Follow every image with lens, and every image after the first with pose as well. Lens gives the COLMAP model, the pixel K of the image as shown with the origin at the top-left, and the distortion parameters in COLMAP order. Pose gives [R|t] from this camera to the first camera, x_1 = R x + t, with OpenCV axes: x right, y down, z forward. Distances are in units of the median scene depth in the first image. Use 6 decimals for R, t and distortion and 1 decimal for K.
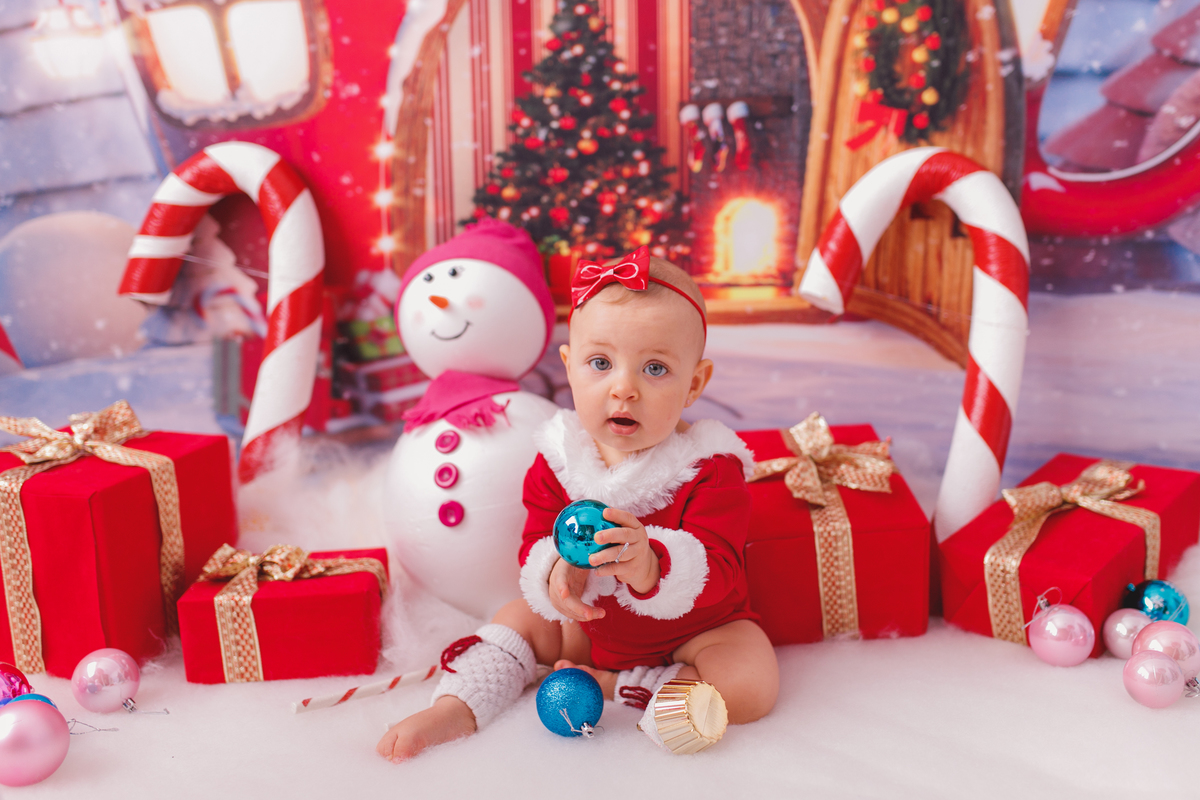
lens RADIAL K [[1234.0, 0, 647.1], [0, 1234.0, 403.8], [0, 0, 1]] dist [-0.003538, 0.000000]
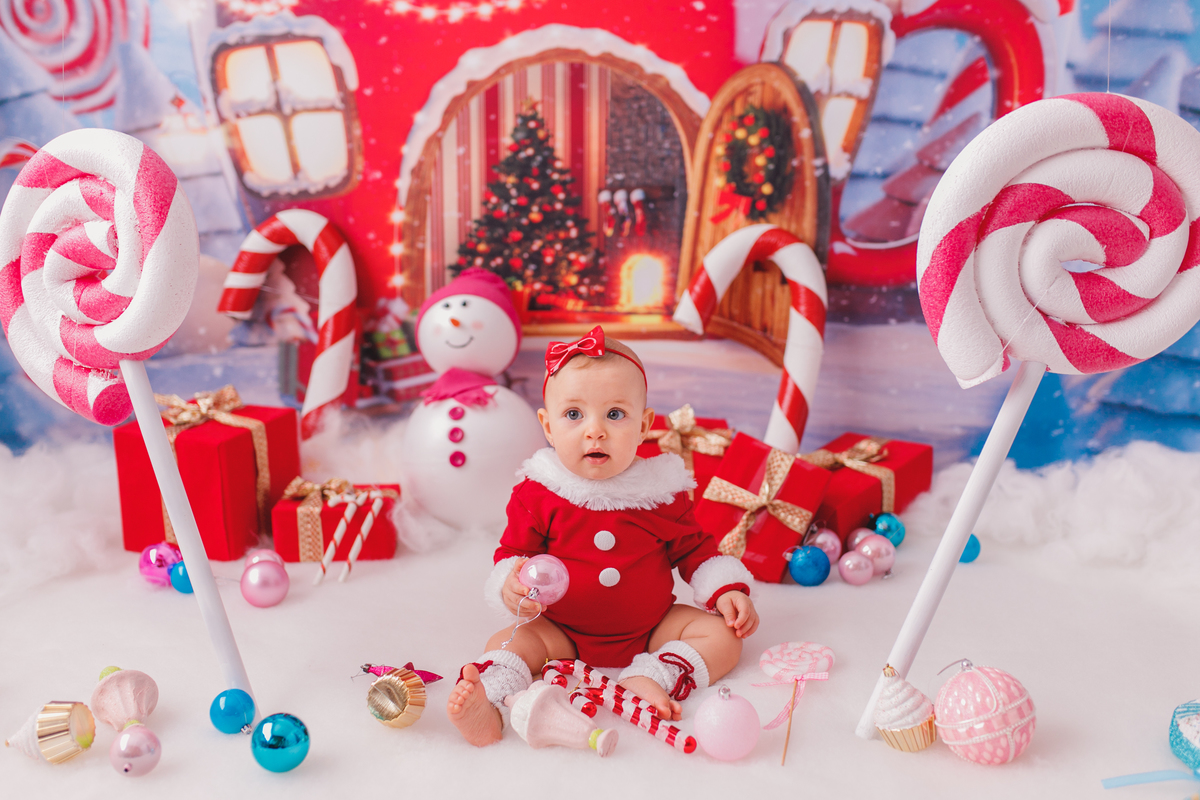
lens RADIAL K [[1234.0, 0, 595.3], [0, 1234.0, 433.2], [0, 0, 1]] dist [-0.003538, 0.000000]
pose [[0.999456, 0.020420, -0.025888, 0.066169], [-0.019278, 0.998862, 0.043616, -0.016997], [0.026749, -0.043093, 0.998713, -0.478087]]
